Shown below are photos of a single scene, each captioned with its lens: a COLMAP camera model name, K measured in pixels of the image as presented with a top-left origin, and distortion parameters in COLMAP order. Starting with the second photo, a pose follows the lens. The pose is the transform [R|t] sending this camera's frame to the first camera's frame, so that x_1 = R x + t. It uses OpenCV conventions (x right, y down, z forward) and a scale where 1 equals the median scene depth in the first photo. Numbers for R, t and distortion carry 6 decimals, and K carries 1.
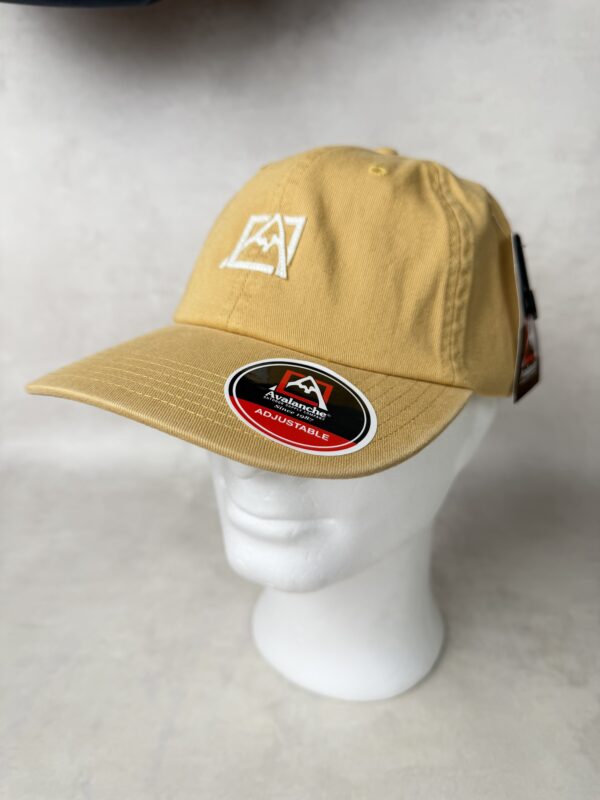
lens RADIAL K [[624.1, 0, 300.0], [0, 624.1, 400.0], [0, 0, 1]] dist [-0.007101, 0.000235]
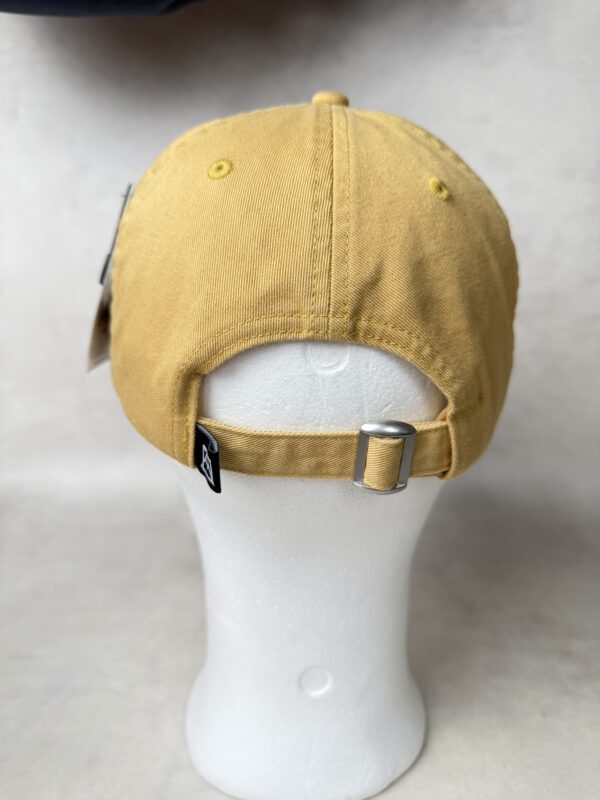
lens RADIAL K [[624.1, 0, 300.0], [0, 624.1, 400.0], [0, 0, 1]] dist [-0.007101, 0.000235]
pose [[0.999948, -0.009999, 0.001885, -0.023222], [0.010151, 0.993171, -0.116229, 0.098171], [-0.000710, 0.116242, 0.993221, 0.053098]]
